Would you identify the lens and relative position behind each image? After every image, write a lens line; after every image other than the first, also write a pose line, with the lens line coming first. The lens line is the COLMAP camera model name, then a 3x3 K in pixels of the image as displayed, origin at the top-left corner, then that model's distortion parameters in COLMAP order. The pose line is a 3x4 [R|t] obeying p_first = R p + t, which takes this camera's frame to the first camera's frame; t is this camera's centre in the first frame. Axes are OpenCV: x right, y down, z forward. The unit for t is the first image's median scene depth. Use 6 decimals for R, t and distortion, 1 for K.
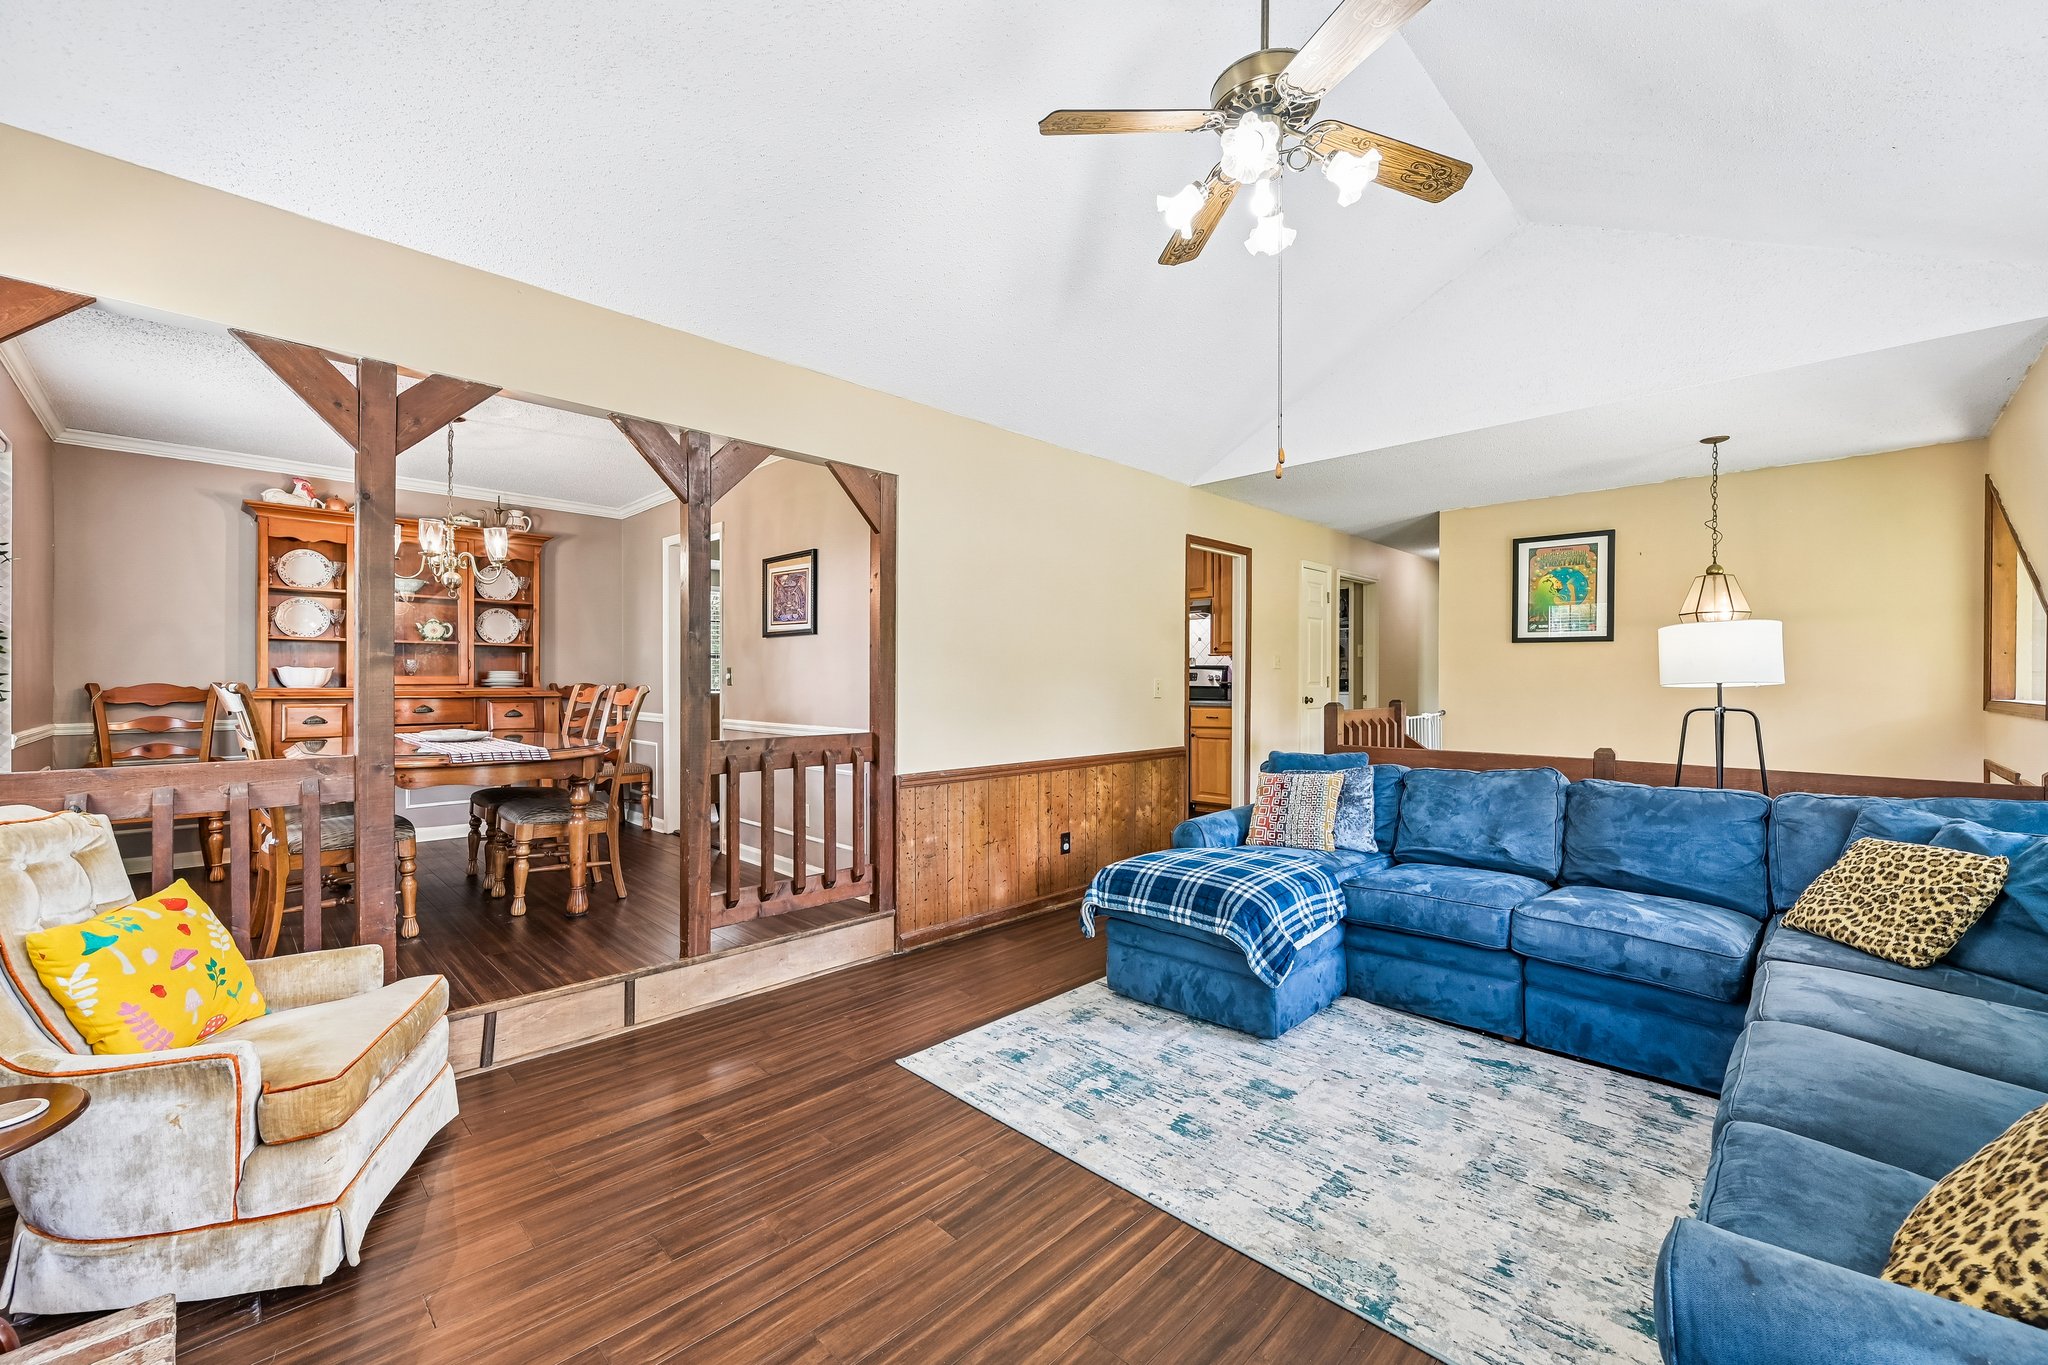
lens RADIAL K [[809.8, 0, 1026.9], [0, 809.8, 675.2], [0, 0, 1]] dist [-0.002503, 0.000465]
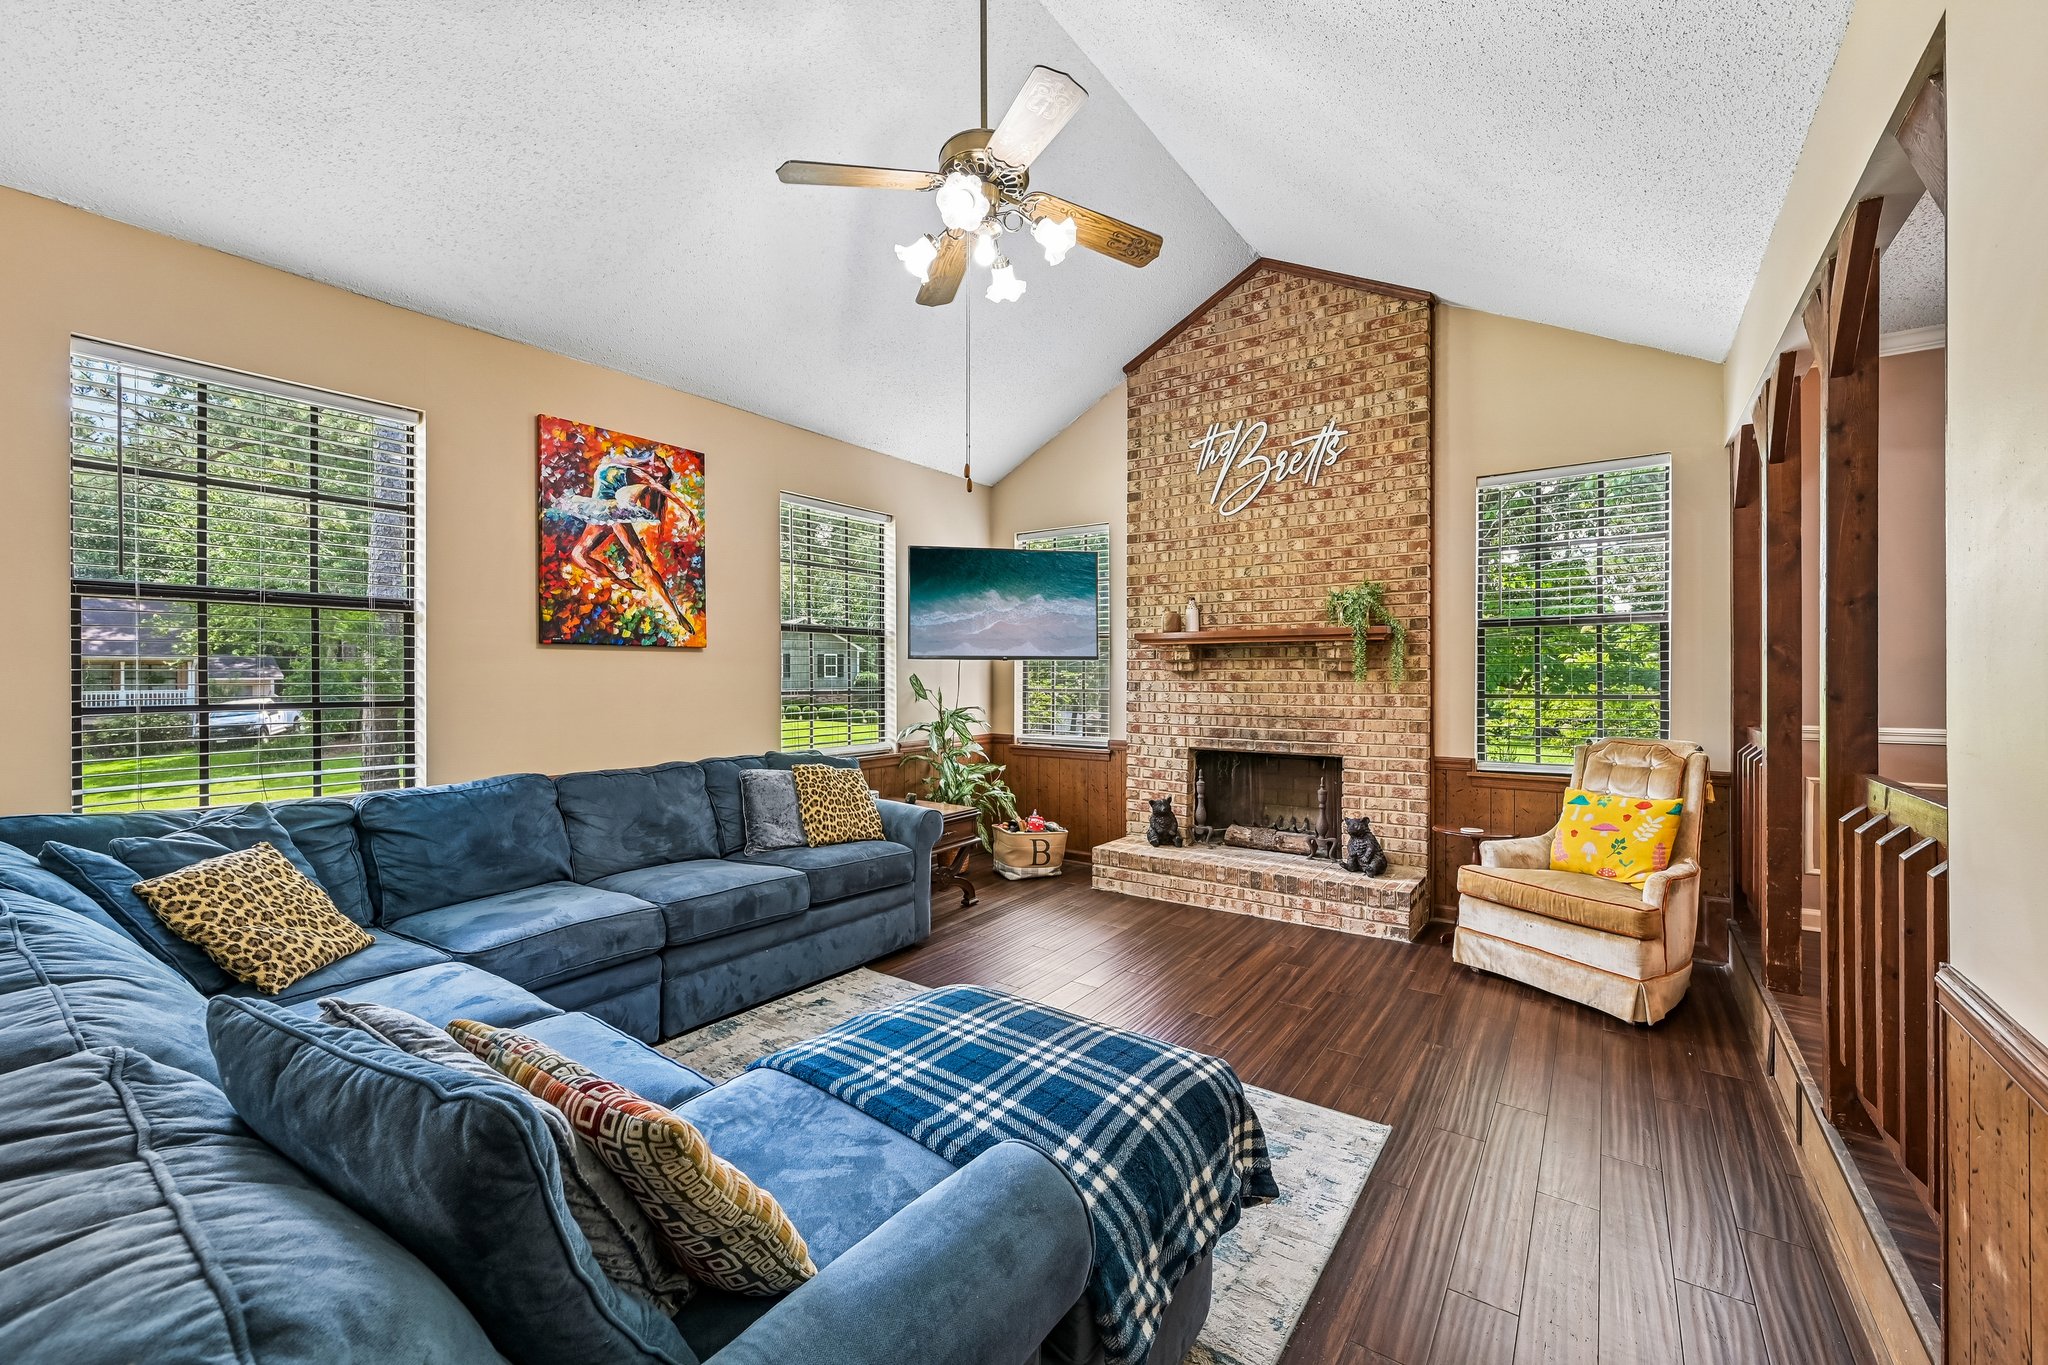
lens RADIAL K [[809.8, 0, 1029.8], [0, 809.8, 678.2], [0, 0, 1]] dist [-0.002503, 0.000465]
pose [[-0.989148, -0.000186, -0.146920, 0.310814], [0.000538, 0.999988, -0.004886, 0.017883], [0.146919, -0.004912, -0.989136, 1.708001]]
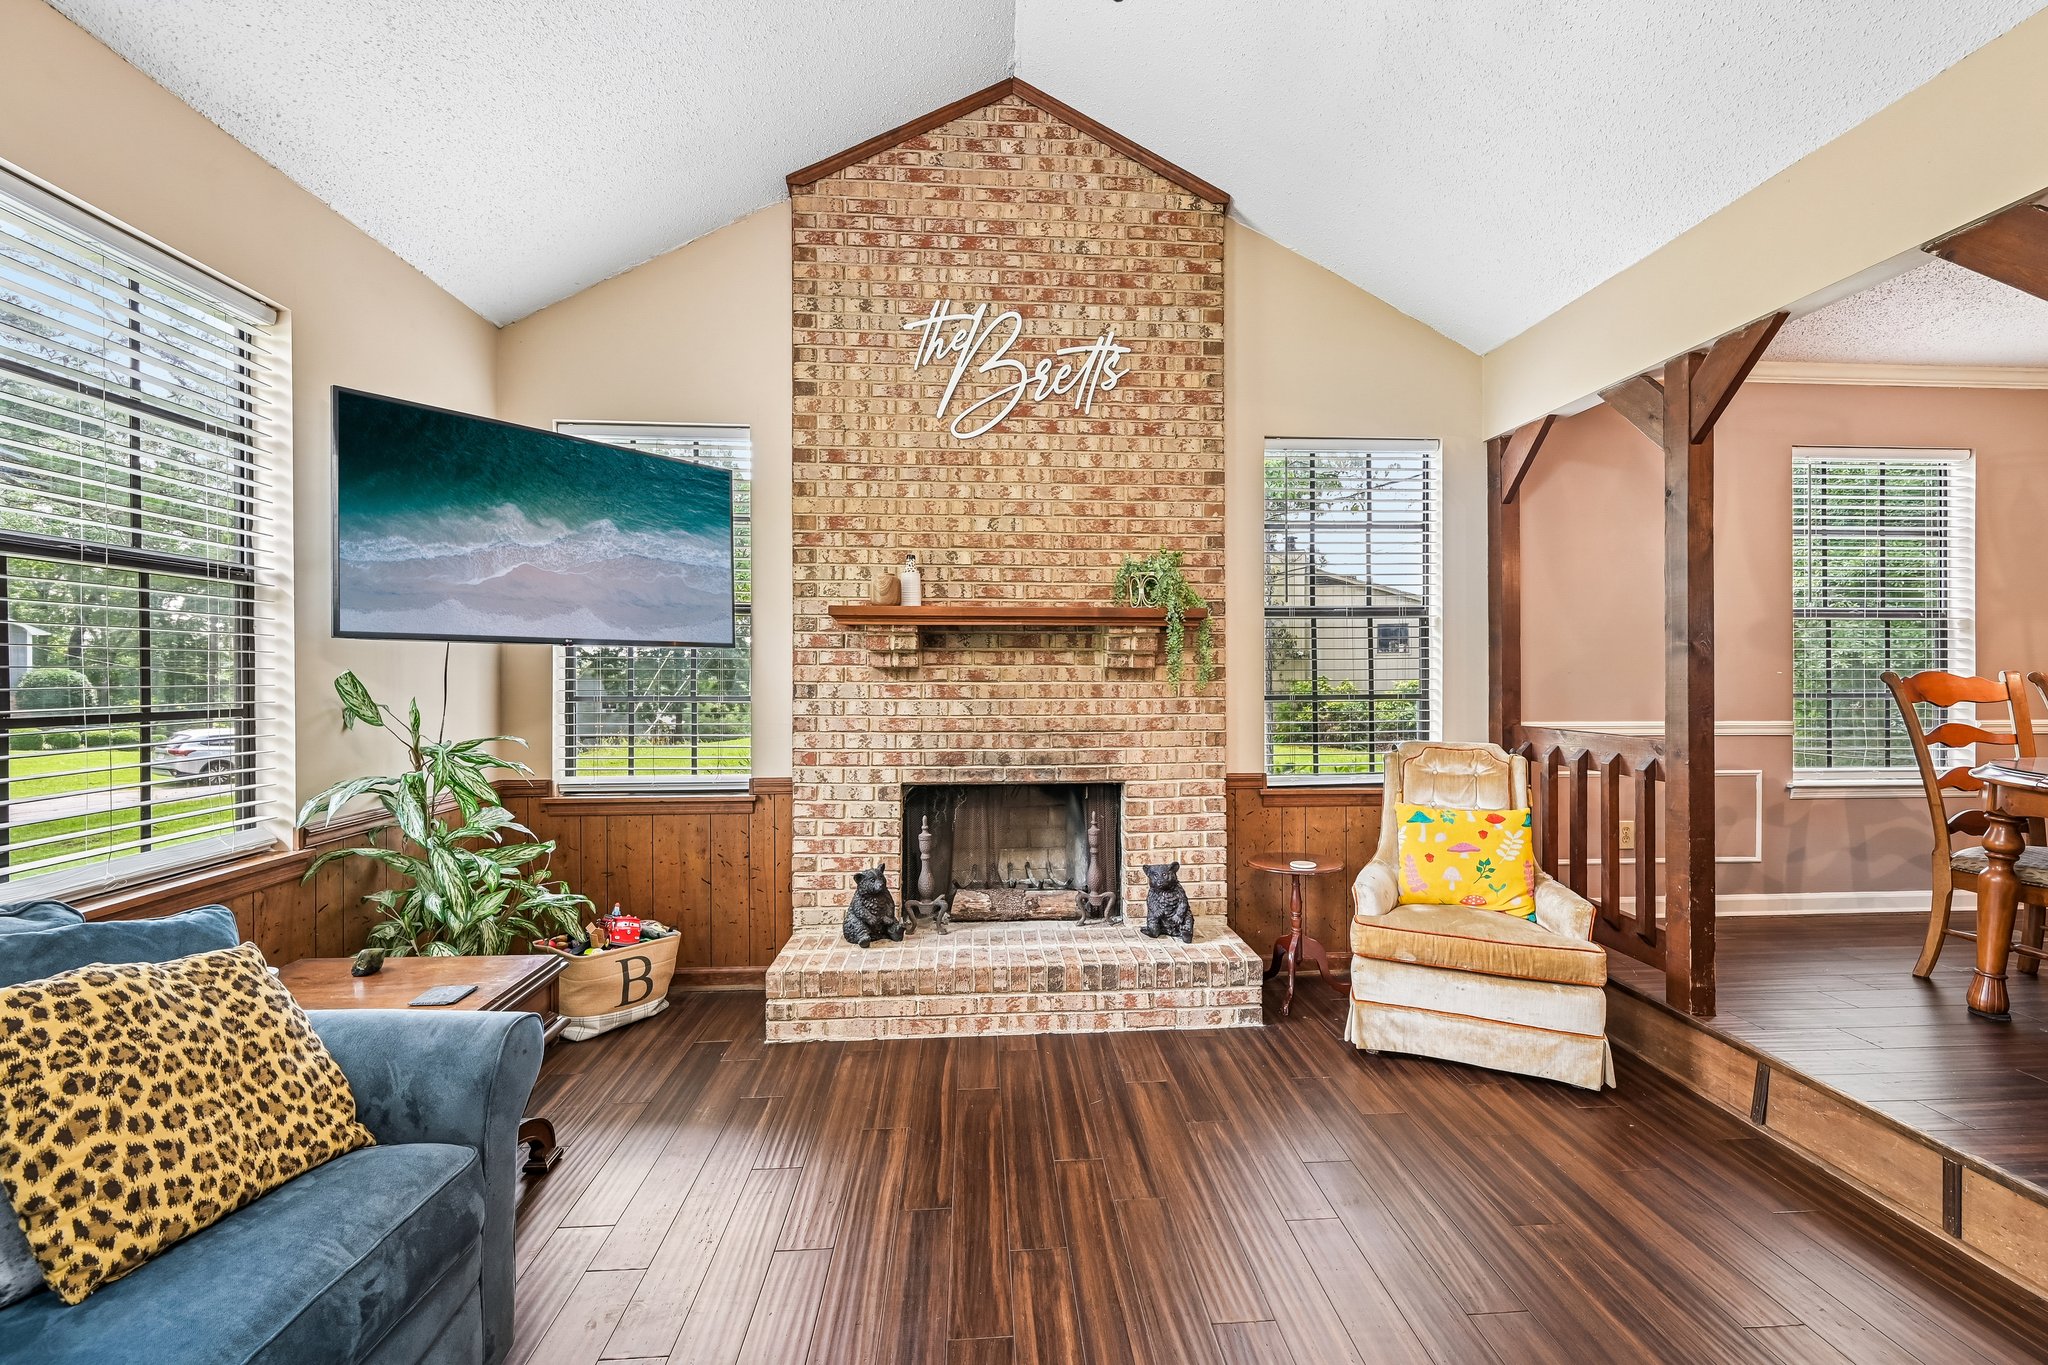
lens RADIAL K [[809.8, 0, 1027.7], [0, 809.8, 674.0], [0, 0, 1]] dist [-0.002503, 0.000465]
pose [[-0.671864, 0.000298, -0.740674, 0.443176], [0.005557, 0.999974, -0.004639, 0.010699], [0.740654, -0.007232, -0.671848, 0.945310]]
